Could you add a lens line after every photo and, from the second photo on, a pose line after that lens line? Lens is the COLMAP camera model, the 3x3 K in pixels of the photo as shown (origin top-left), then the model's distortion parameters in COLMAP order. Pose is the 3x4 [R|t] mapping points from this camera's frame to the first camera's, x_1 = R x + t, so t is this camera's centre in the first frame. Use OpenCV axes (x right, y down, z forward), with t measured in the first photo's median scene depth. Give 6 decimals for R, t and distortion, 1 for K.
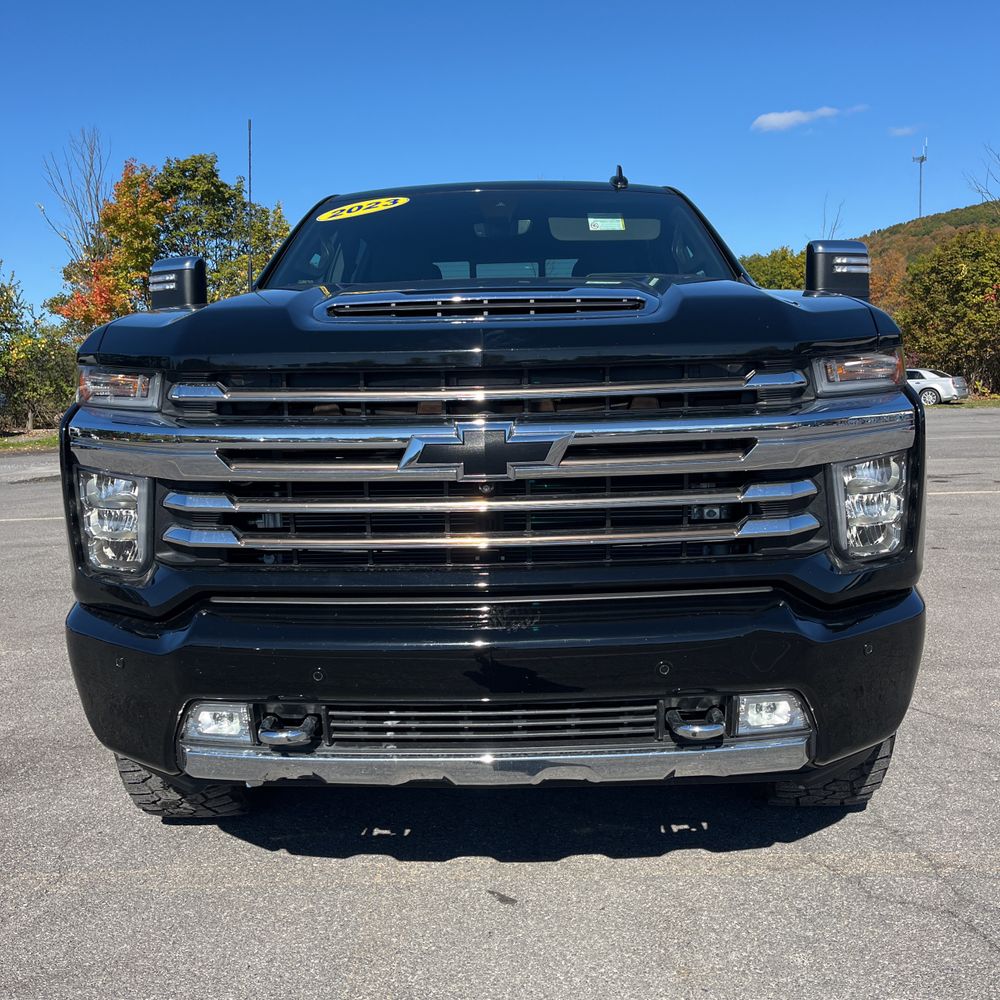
lens RADIAL K [[1018.0, 0, 500.5], [0, 1018.0, 512.4], [0, 0, 1]] dist [0.024074, 0.011756]
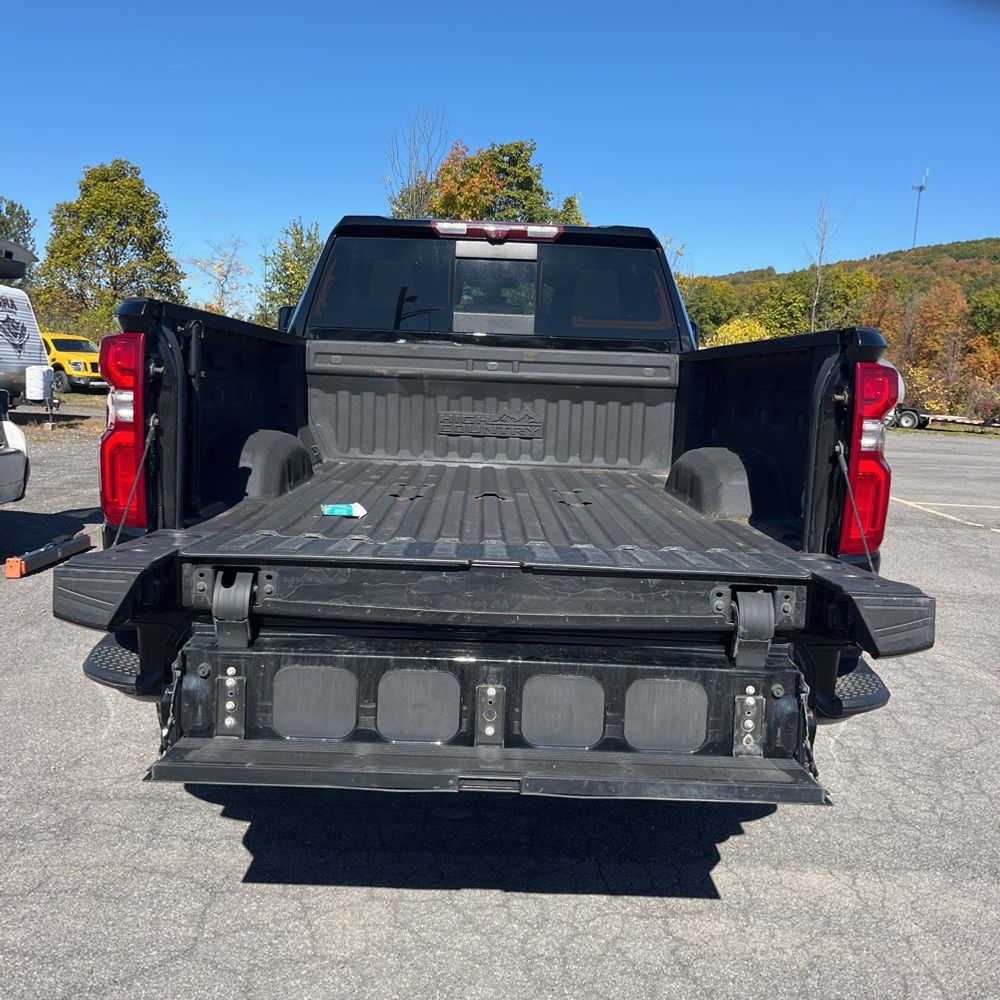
lens RADIAL K [[1013.1, 0, 488.6], [0, 1013.1, 504.1], [0, 0, 1]] dist [0.074751, -0.103185]
pose [[0.994849, 0.098965, 0.021939, -0.344640], [-0.099120, 0.995057, 0.006073, 0.018105], [-0.021229, -0.008217, 0.999741, -0.050356]]
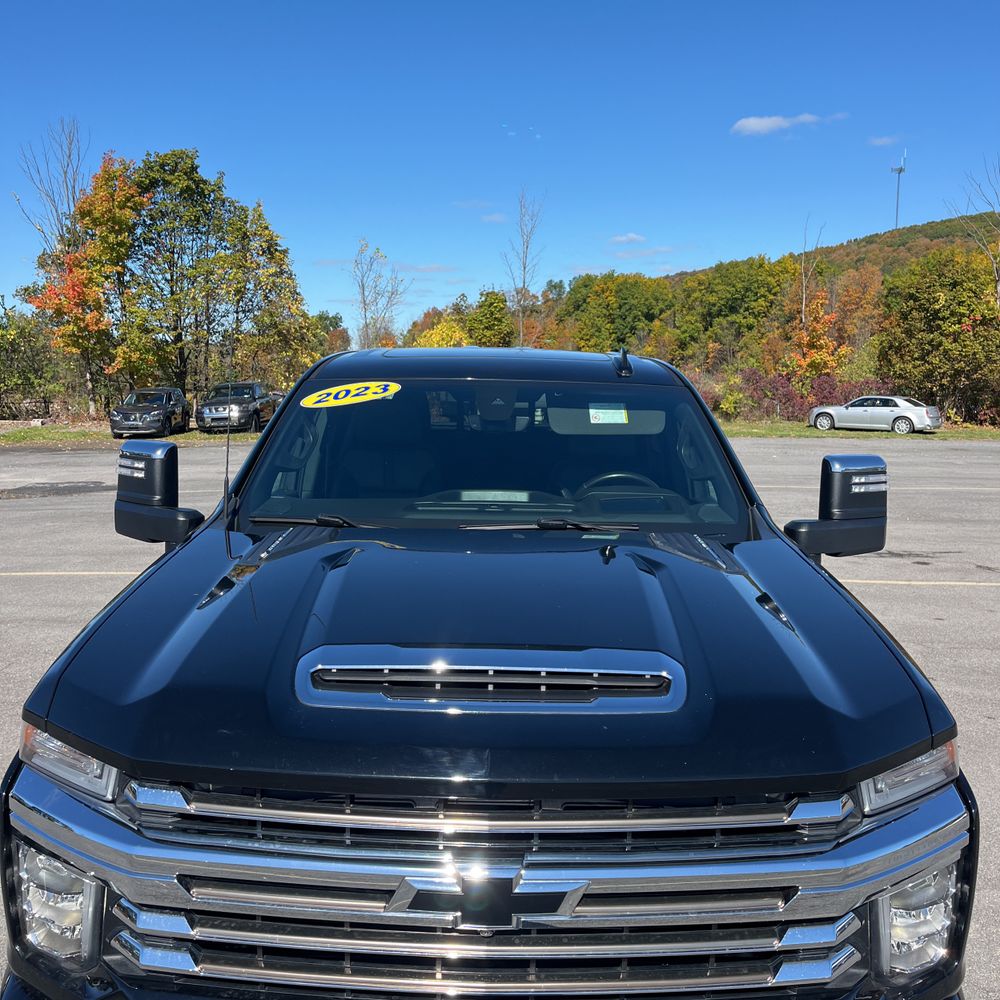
lens RADIAL K [[1013.1, 0, 488.6], [0, 1013.1, 504.1], [0, 0, 1]] dist [0.074751, -0.103185]
pose [[0.999077, 0.038478, 0.019119, -0.002179], [-0.038469, 0.999259, -0.000847, -0.019631], [-0.019138, 0.000111, 0.999817, 0.006483]]
